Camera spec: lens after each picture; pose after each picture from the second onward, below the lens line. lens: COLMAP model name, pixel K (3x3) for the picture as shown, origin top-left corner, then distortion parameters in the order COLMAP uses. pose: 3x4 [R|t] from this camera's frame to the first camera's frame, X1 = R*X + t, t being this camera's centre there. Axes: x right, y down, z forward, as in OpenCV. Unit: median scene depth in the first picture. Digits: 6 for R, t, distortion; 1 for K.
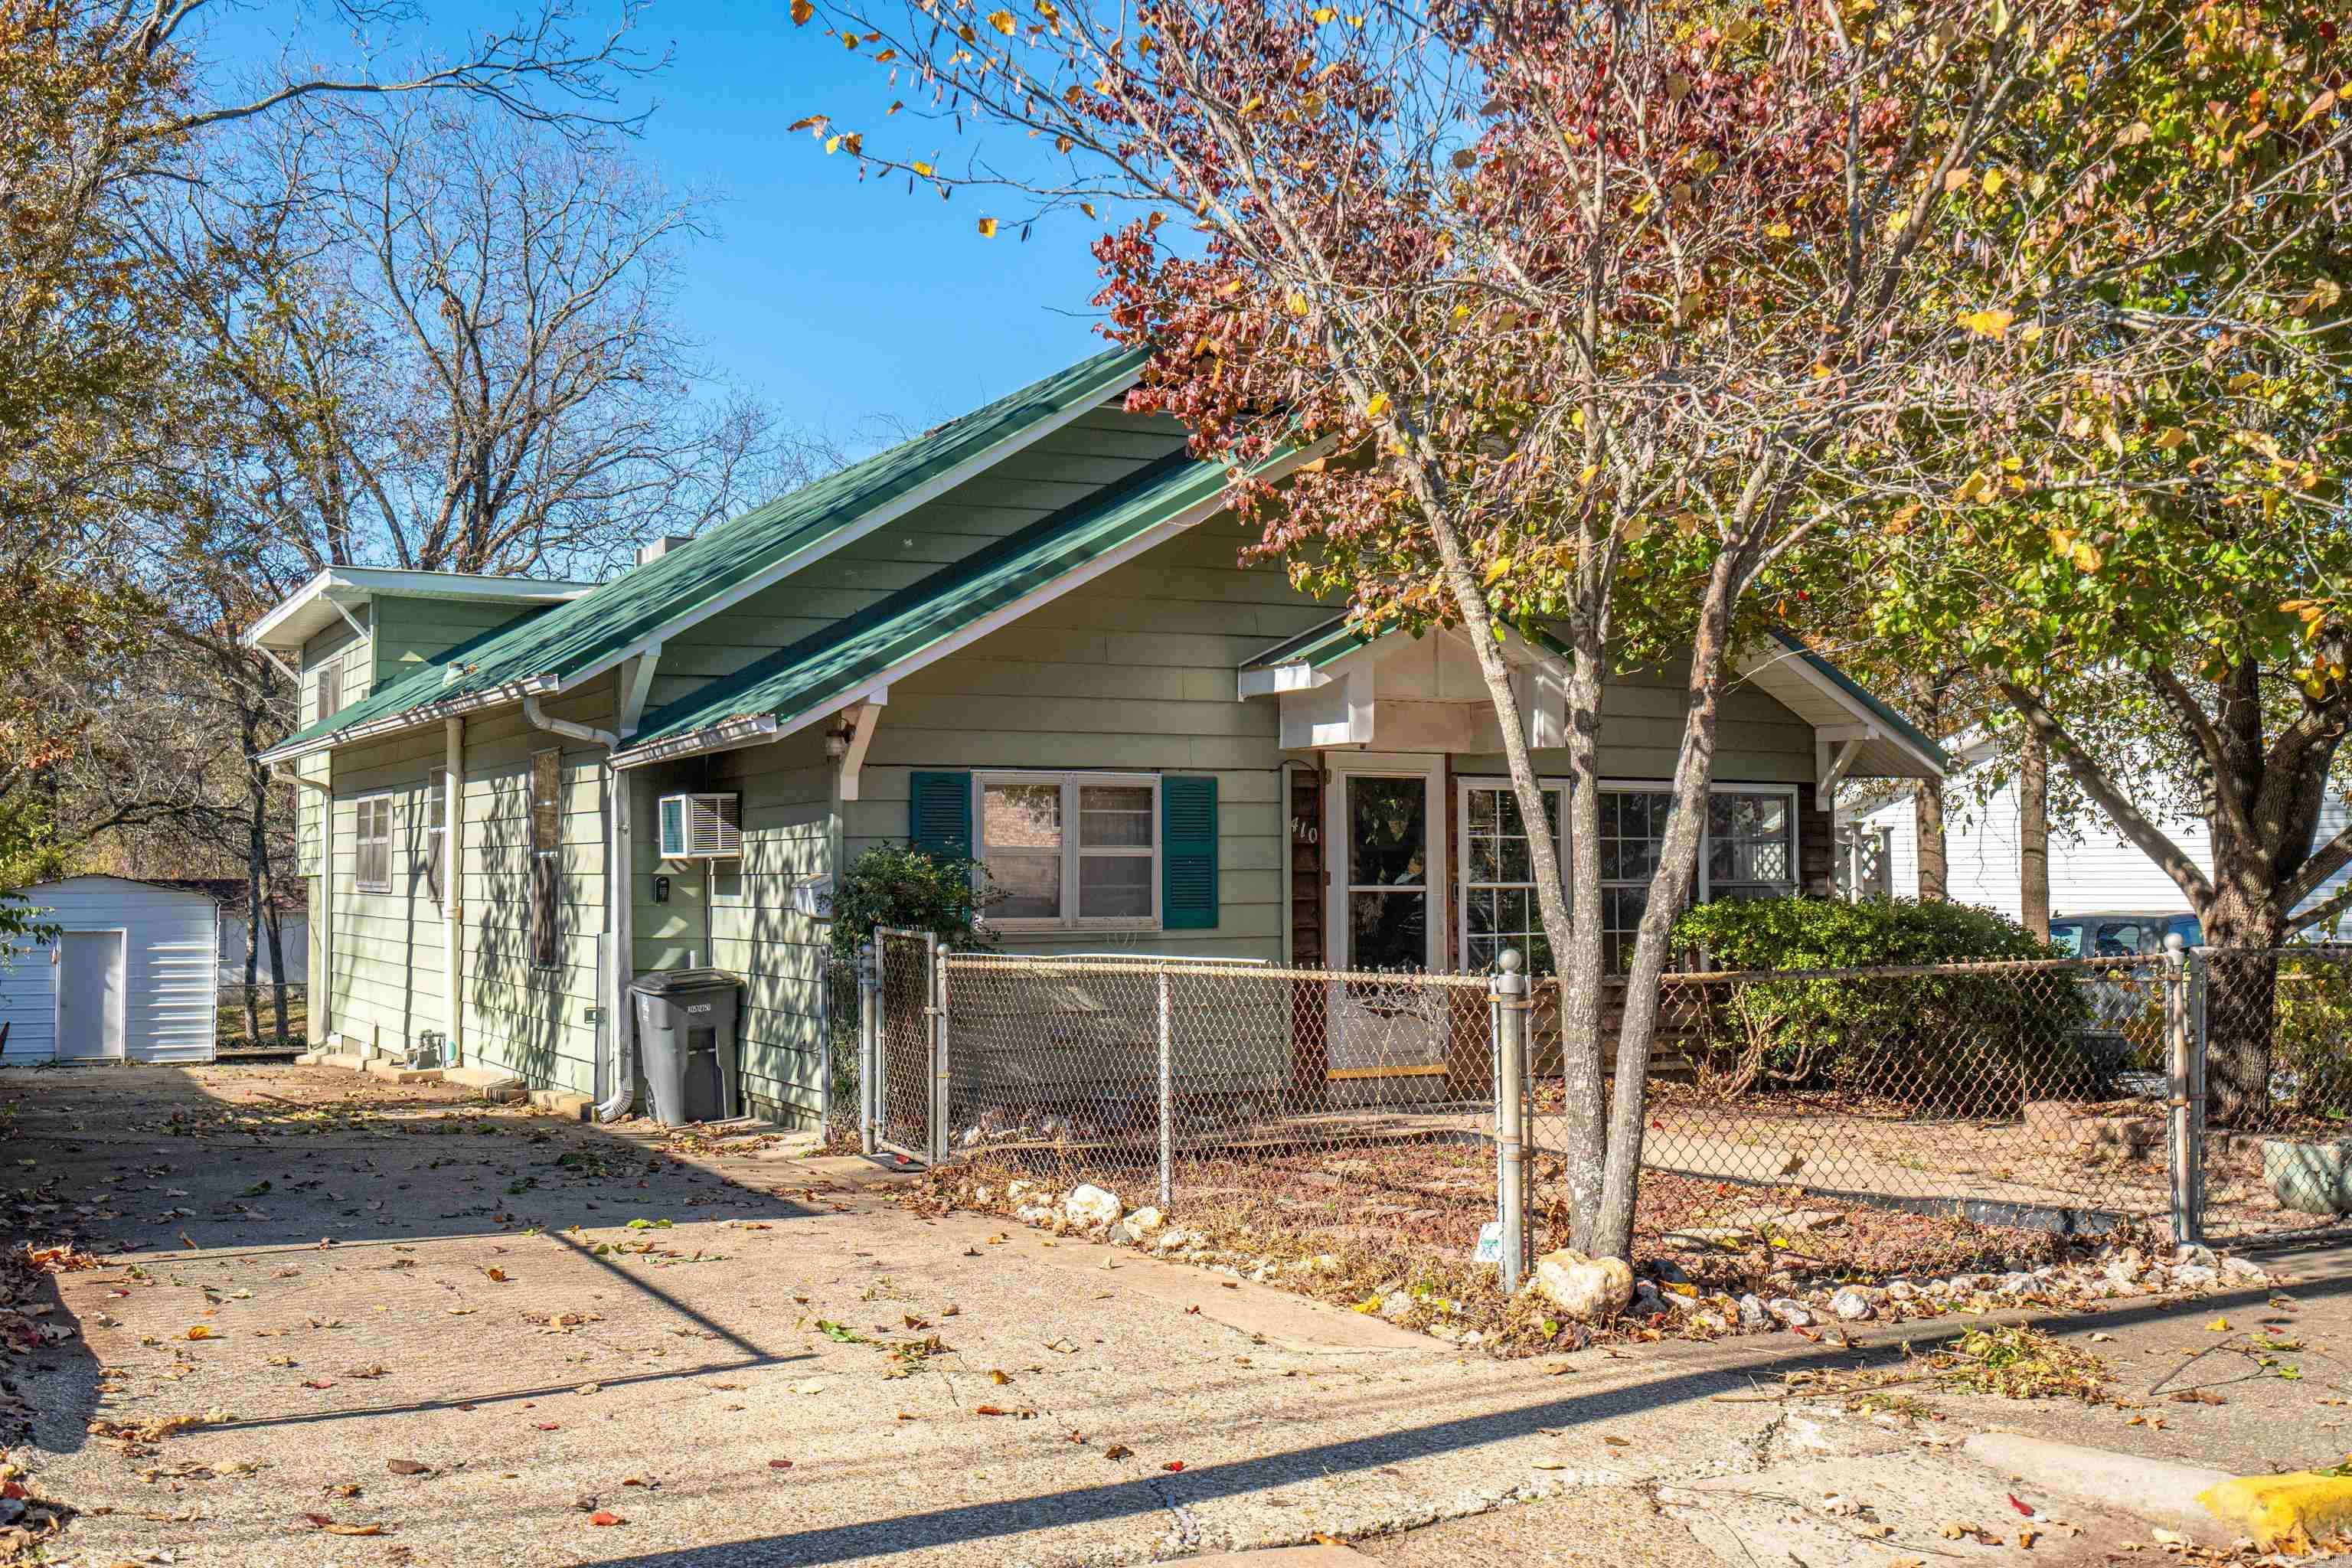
lens RADIAL K [[2399.7, 0, 1183.9], [0, 2399.7, 782.9], [0, 0, 1]] dist [-0.006455, 0.000000]
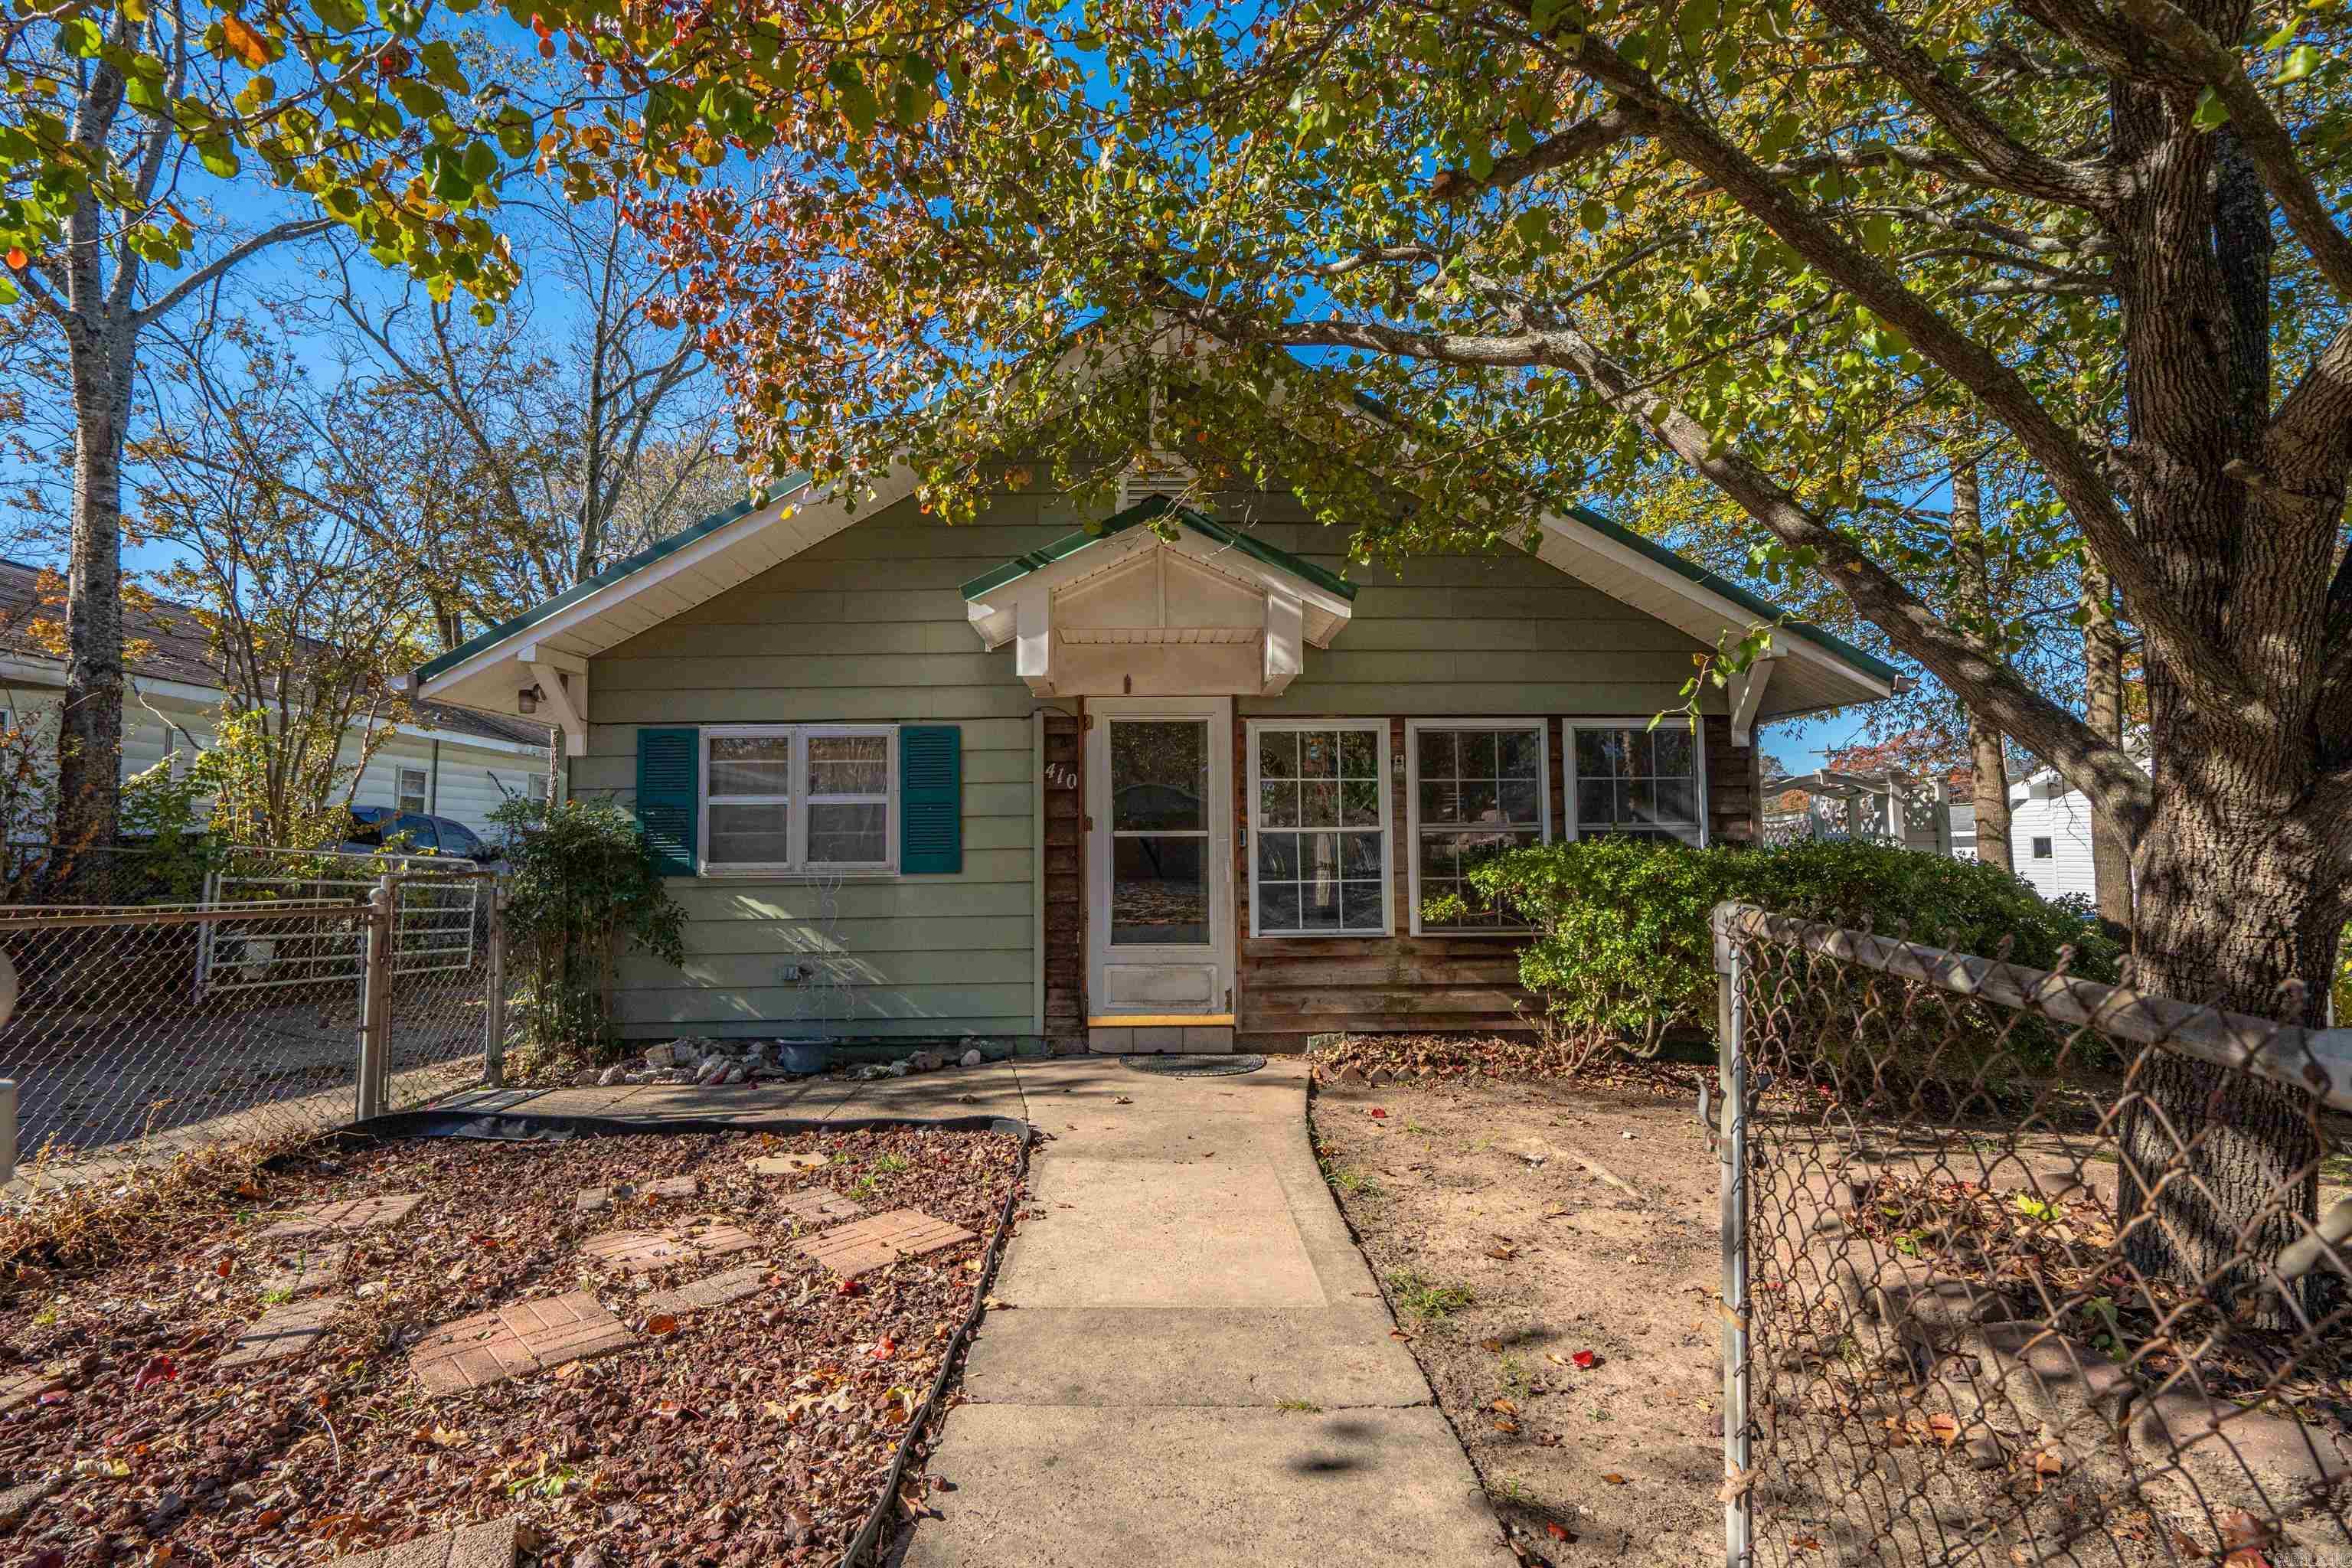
lens RADIAL K [[1067.3, 0, 1234.5], [0, 1067.3, 801.4], [0, 0, 1]] dist [-0.003483, 0.002015]
pose [[0.892279, -0.027150, -0.450667, 0.314406], [0.024889, 0.999630, -0.010943, 0.036802], [0.450797, -0.001453, 0.892625, 0.628555]]
